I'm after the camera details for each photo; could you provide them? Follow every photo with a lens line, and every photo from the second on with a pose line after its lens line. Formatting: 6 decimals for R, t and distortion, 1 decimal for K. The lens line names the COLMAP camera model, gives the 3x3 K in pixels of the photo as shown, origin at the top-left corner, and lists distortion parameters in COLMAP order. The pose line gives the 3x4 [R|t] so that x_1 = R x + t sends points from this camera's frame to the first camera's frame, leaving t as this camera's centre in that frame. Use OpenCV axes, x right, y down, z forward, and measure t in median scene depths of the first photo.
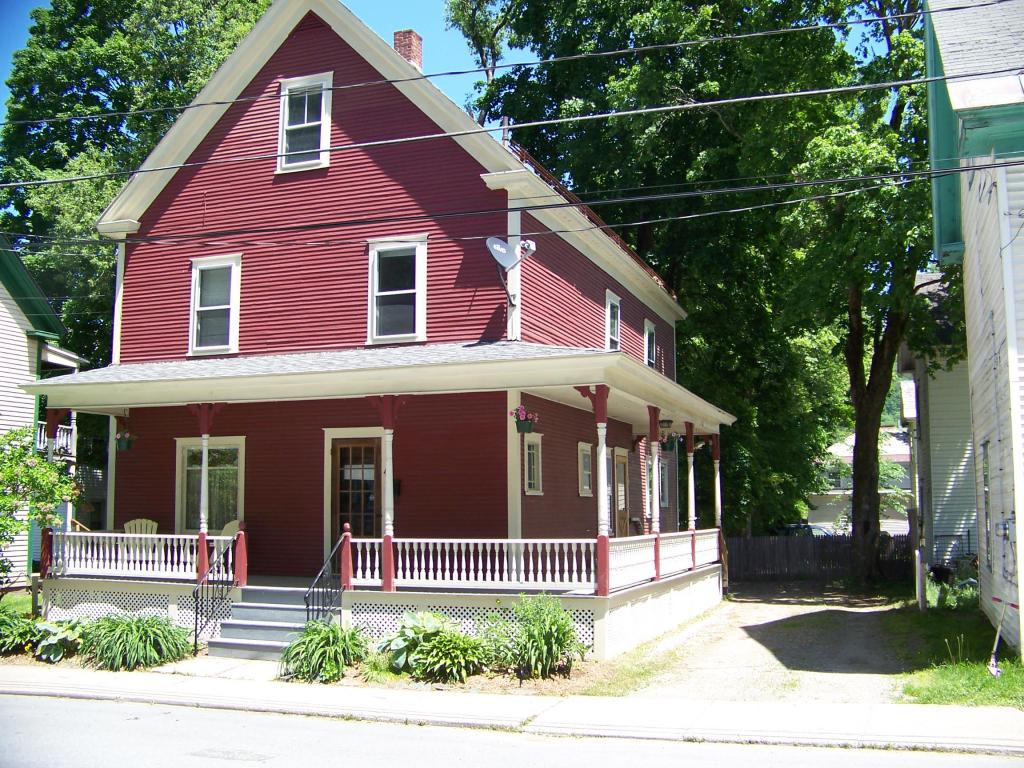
lens RADIAL K [[1054.8, 0, 515.5], [0, 1054.8, 386.5], [0, 0, 1]] dist [-0.190849, 0.000000]
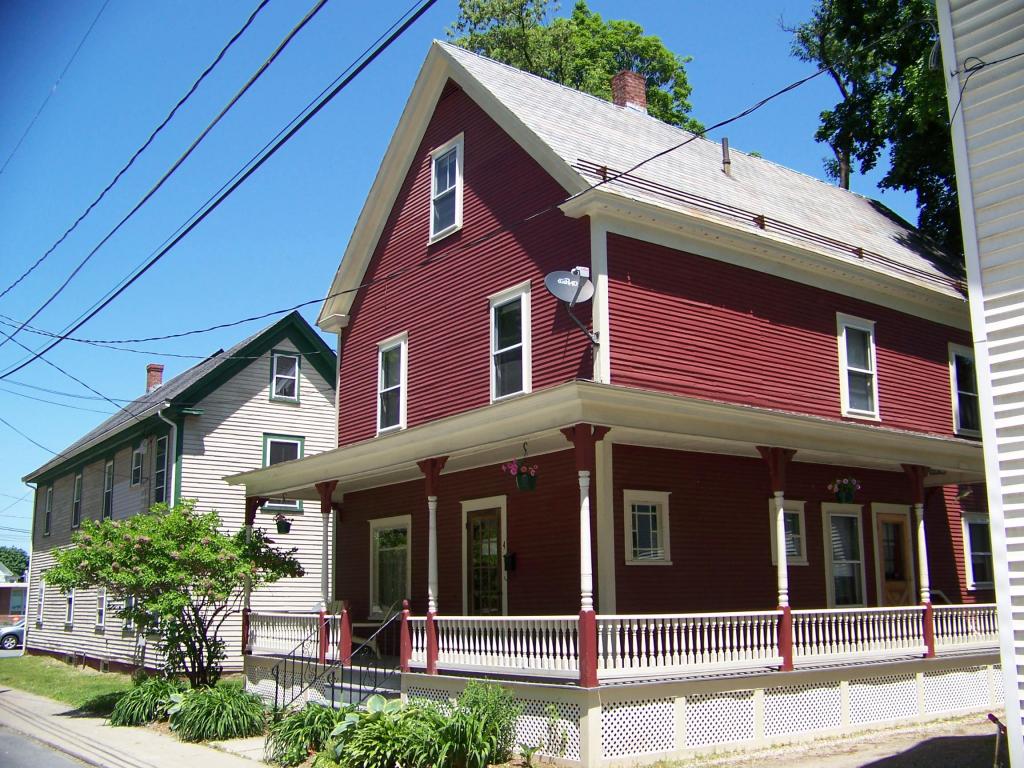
lens RADIAL K [[1054.8, 0, 512.0], [0, 1054.8, 383.1], [0, 0, 1]] dist [-0.190849, 0.000000]
pose [[0.833343, -0.121994, -0.539126, 0.382019], [0.077797, 0.991519, -0.104108, 0.037155], [0.547254, 0.044816, 0.835766, 0.227385]]
